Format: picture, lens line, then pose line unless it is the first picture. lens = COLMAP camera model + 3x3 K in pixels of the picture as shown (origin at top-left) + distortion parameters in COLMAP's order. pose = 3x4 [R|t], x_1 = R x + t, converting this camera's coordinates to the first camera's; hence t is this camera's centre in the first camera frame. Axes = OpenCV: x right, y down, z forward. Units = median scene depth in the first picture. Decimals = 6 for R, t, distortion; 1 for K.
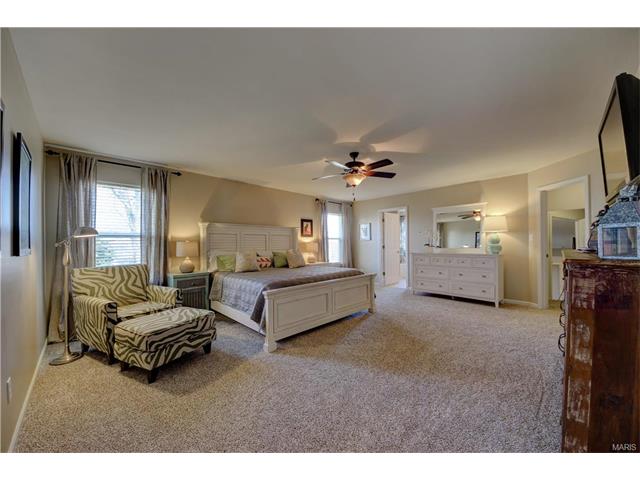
lens RADIAL K [[250.9, 0, 321.8], [0, 250.9, 245.1], [0, 0, 1]] dist [0.034710, -0.022529]
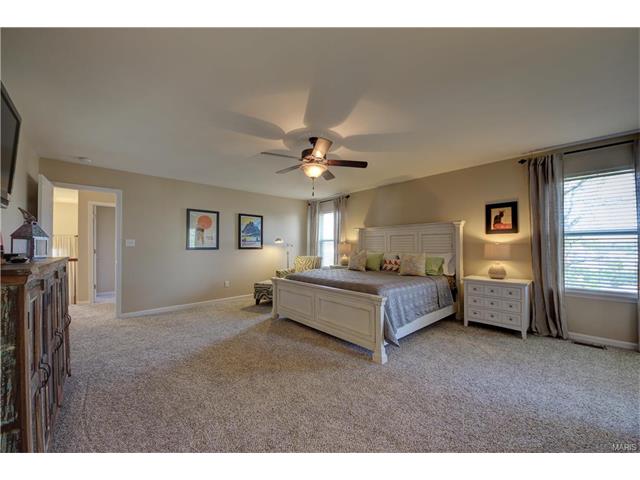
lens RADIAL K [[250.9, 0, 321.8], [0, 250.9, 245.1], [0, 0, 1]] dist [0.034710, -0.022529]
pose [[-0.100560, 0.008130, -0.994898, 0.884703], [0.000969, 0.999967, 0.008074, -0.017625], [0.994931, -0.000152, -0.100564, 1.016204]]
